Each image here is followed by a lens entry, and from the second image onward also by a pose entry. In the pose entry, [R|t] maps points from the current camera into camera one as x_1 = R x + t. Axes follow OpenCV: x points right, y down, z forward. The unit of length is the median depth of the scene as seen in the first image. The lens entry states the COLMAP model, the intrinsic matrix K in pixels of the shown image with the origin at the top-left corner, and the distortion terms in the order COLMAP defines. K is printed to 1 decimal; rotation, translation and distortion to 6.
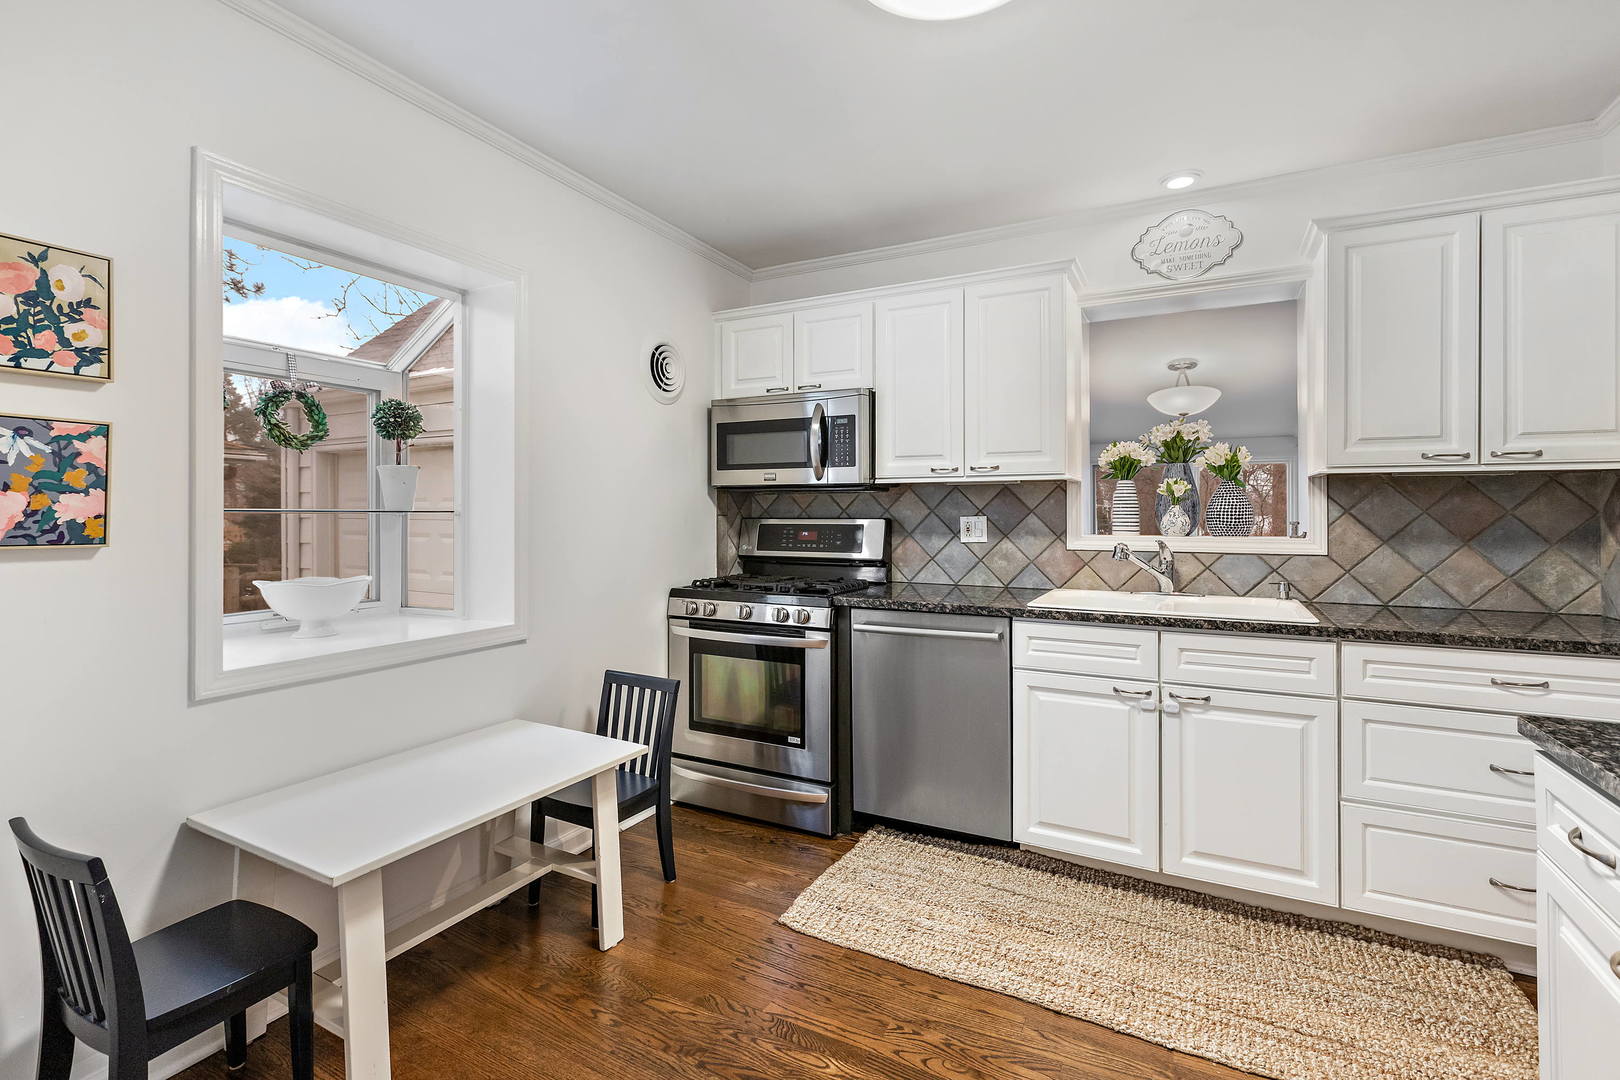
lens RADIAL K [[743.0, 0, 809.2], [0, 743.0, 514.5], [0, 0, 1]] dist [0.000236, -0.000006]
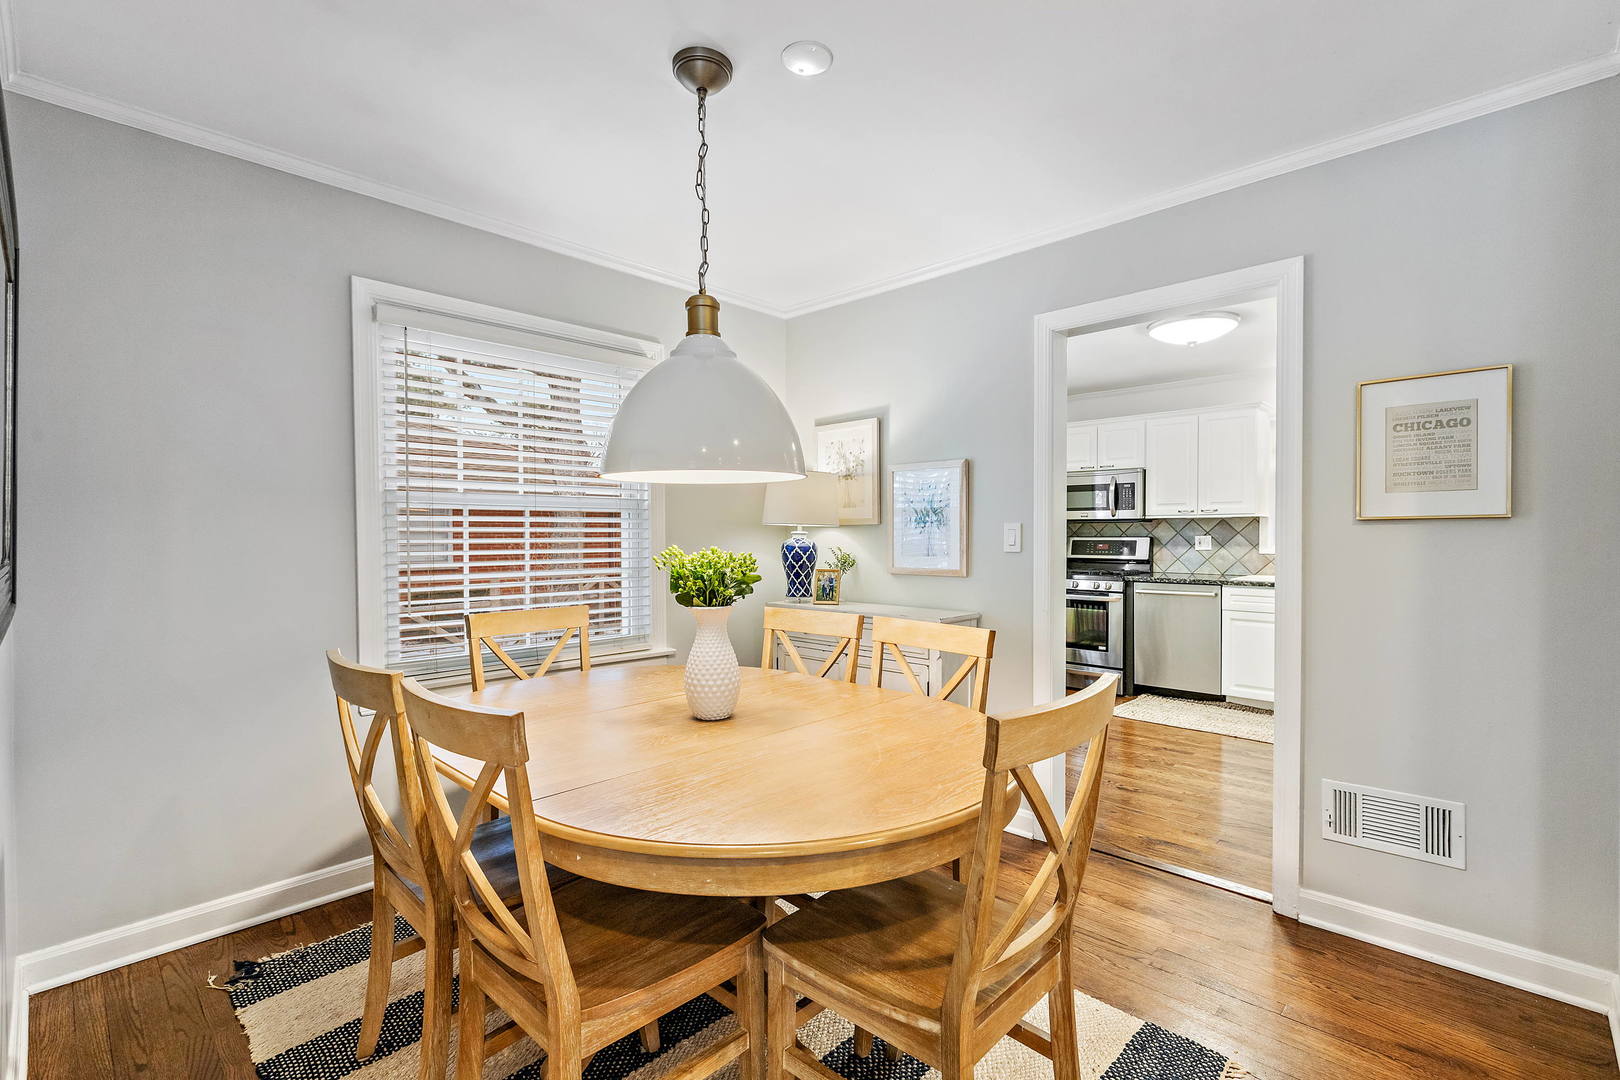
lens RADIAL K [[744.1, 0, 817.2], [0, 744.1, 547.9], [0, 0, 1]] dist [0.001315, 0.000034]
pose [[0.962484, 0.004260, -0.271305, -0.201760], [0.000934, 0.999819, 0.019013, -0.003512], [0.271337, -0.018553, 0.962306, -1.051211]]
